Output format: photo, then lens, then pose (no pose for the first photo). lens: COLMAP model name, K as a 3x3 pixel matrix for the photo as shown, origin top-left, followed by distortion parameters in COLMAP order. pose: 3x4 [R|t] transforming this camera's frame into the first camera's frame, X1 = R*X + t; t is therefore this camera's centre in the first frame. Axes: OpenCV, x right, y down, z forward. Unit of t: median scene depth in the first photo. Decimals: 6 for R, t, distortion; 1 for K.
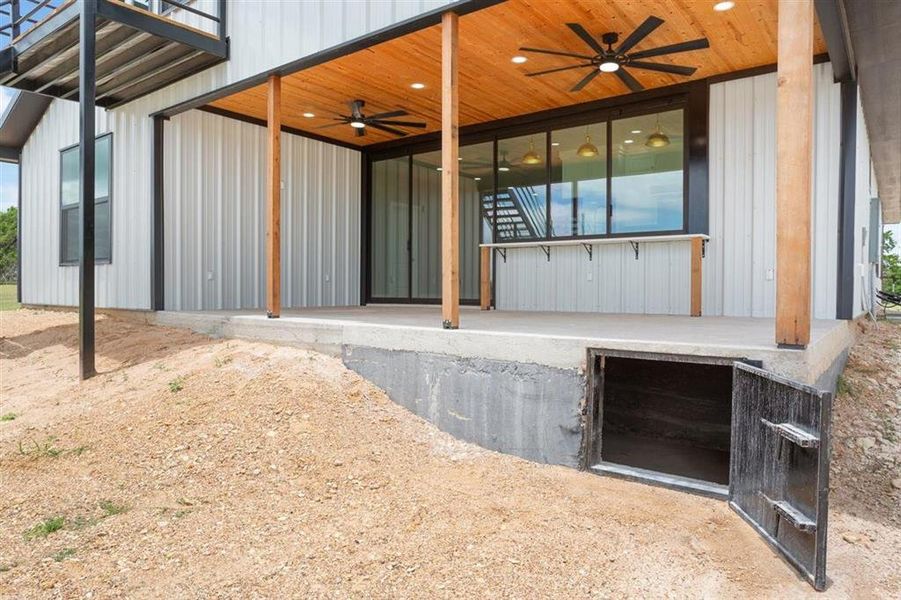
lens RADIAL K [[577.5, 0, 450.5], [0, 577.5, 300.0], [0, 0, 1]] dist [-0.000808, 0.000041]
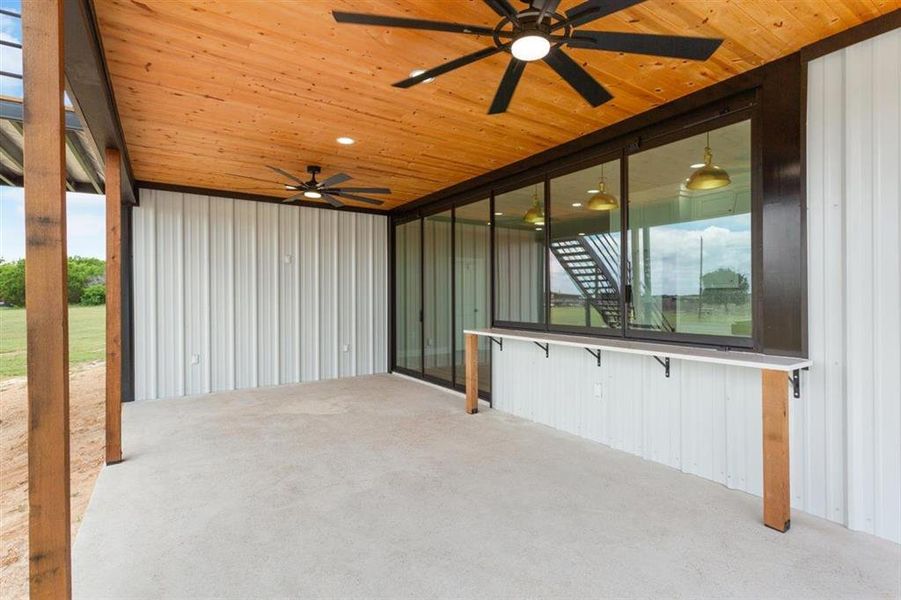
lens RADIAL K [[424.7, 0, 450.5], [0, 424.7, 300.0], [0, 0, 1]] dist [0.021443, -0.000148]
pose [[0.944956, -0.004056, -0.327172, 0.240593], [0.000025, 0.999924, -0.012326, -0.139164], [0.327197, 0.011639, 0.944884, 0.470253]]
